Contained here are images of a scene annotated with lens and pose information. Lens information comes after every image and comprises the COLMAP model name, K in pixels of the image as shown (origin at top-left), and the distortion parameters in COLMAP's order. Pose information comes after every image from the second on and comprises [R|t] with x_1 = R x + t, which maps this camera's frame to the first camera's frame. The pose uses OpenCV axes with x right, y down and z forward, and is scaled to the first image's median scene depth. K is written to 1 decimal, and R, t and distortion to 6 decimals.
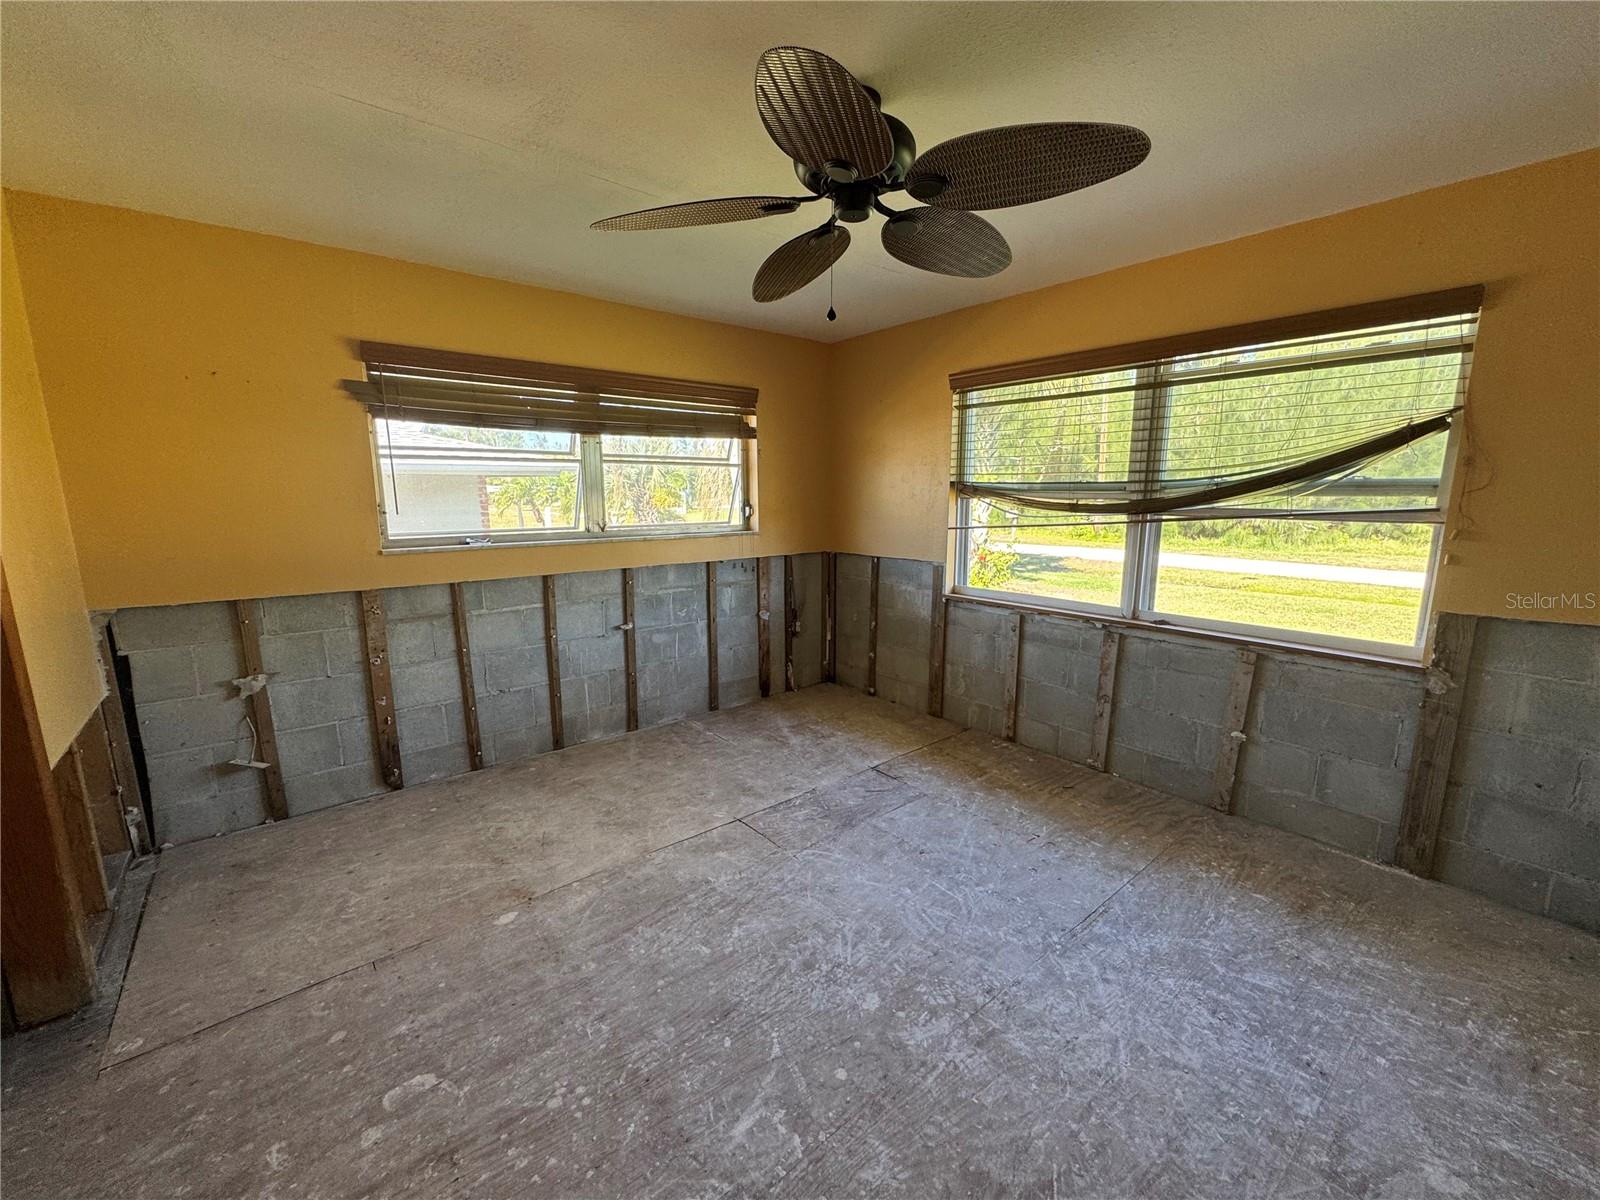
lens RADIAL K [[640.6, 0, 798.8], [0, 640.6, 604.2], [0, 0, 1]] dist [-0.000107, -0.000011]
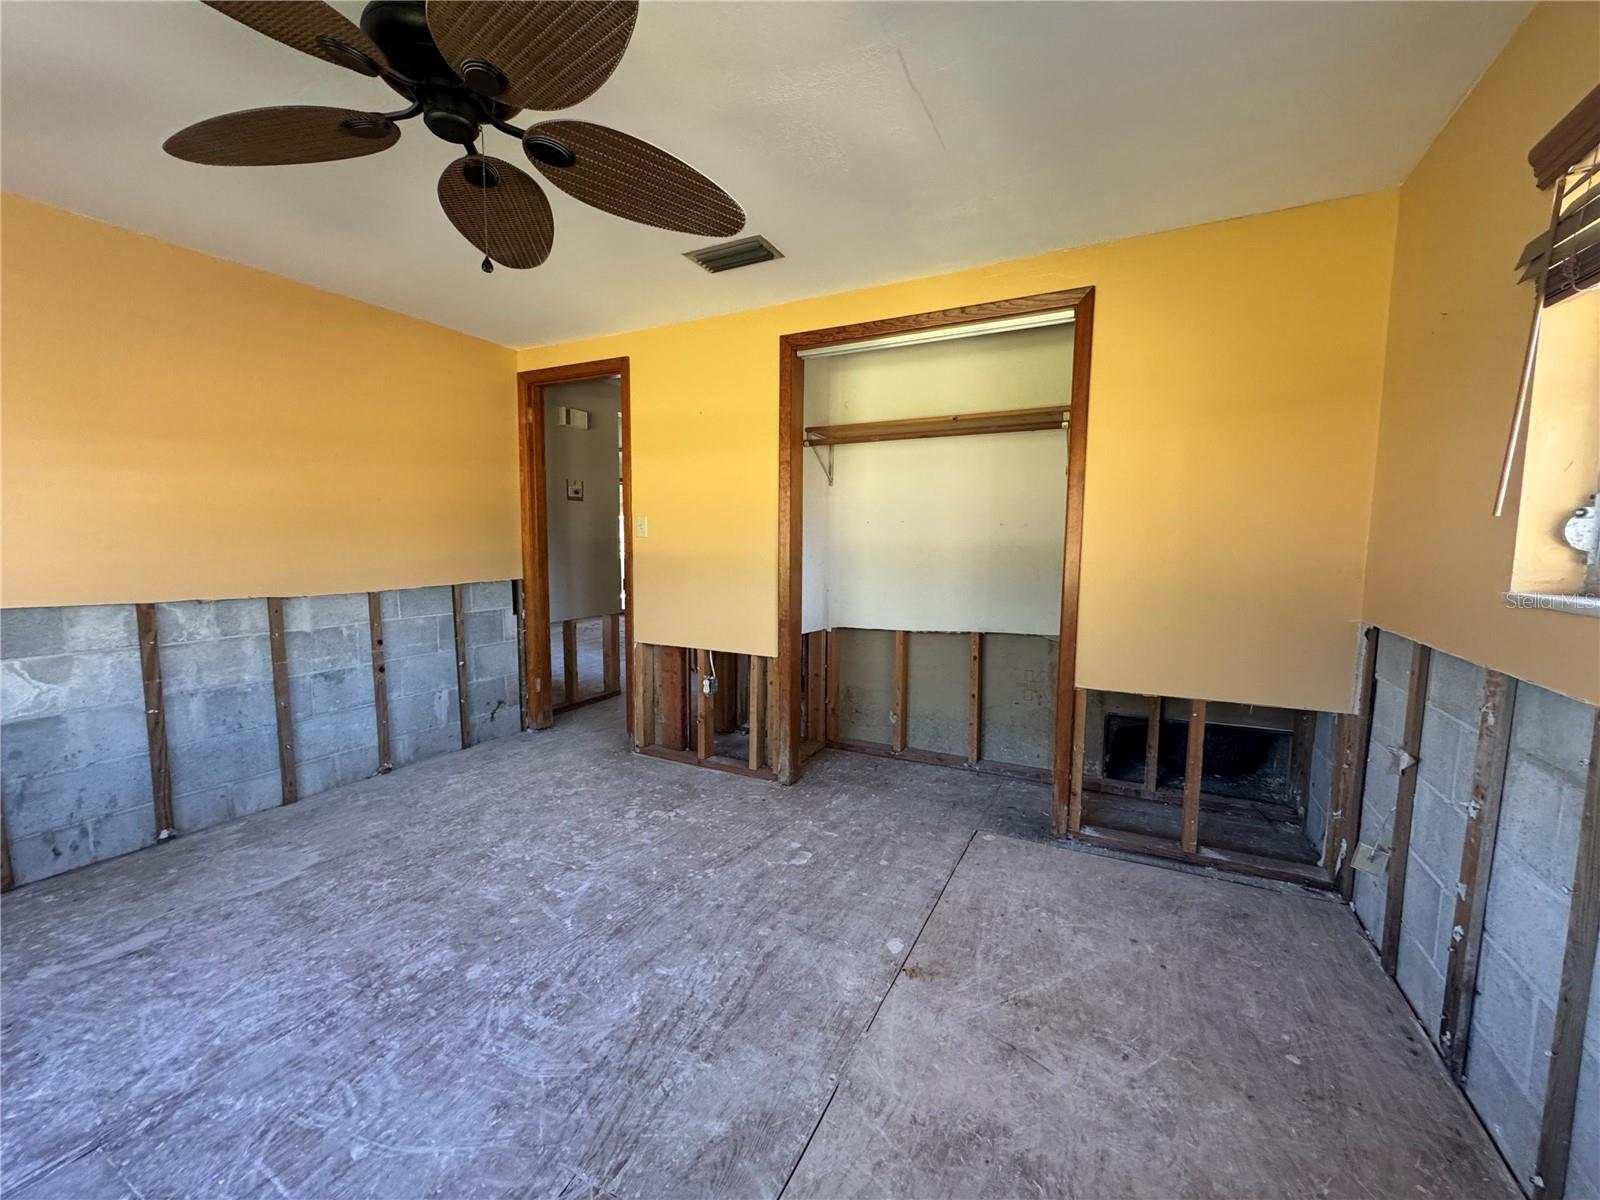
lens RADIAL K [[640.6, 0, 798.8], [0, 640.6, 604.2], [0, 0, 1]] dist [-0.000107, -0.000011]
pose [[-0.919774, 0.034855, -0.390896, 0.015810], [-0.073839, 0.962889, 0.259602, -0.231920], [0.385438, 0.267639, -0.883067, 1.782355]]
